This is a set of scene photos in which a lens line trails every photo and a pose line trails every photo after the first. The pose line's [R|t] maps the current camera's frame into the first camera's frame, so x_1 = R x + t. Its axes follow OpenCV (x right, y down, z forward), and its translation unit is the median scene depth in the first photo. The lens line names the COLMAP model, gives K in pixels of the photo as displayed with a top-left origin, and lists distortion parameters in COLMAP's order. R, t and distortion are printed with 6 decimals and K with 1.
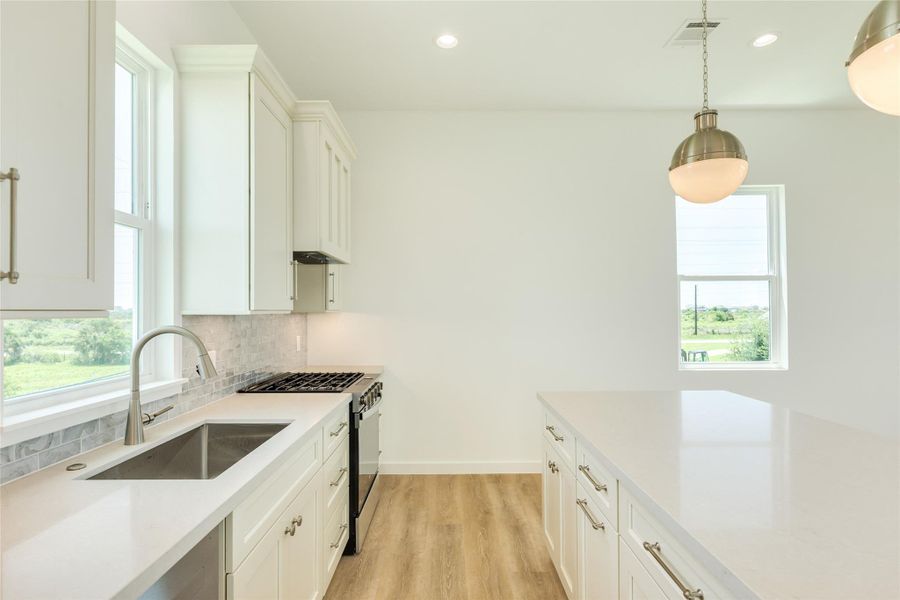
lens RADIAL K [[454.9, 0, 449.5], [0, 454.9, 306.0], [0, 0, 1]] dist [0.000401, 0.000303]
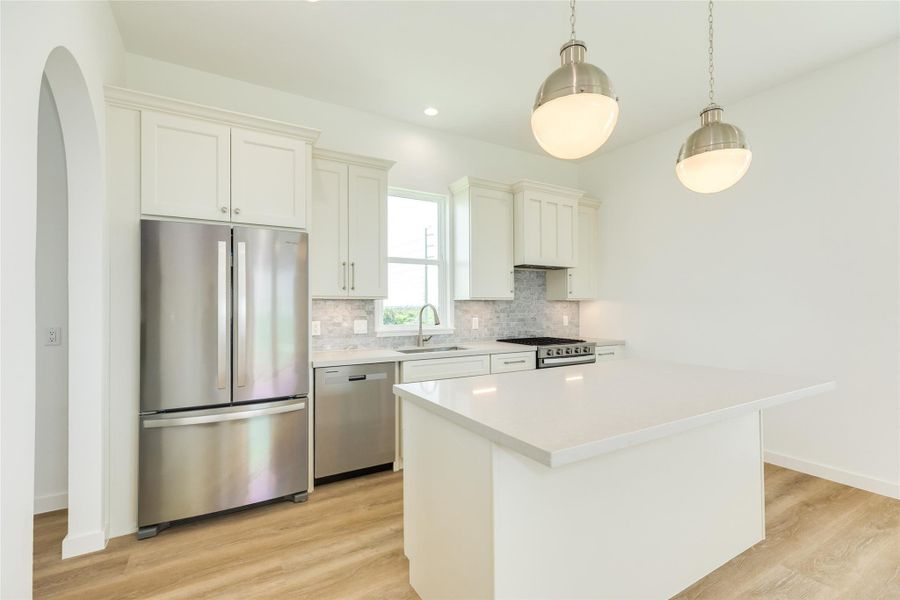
lens RADIAL K [[402.2, 0, 450.0], [0, 402.2, 300.0], [0, 0, 1]] dist [0.000651, 0.000148]
pose [[0.513622, -0.018621, -0.857814, 0.912126], [0.012982, 0.999819, -0.013931, 0.038105], [0.857918, -0.003982, 0.513771, -0.050024]]
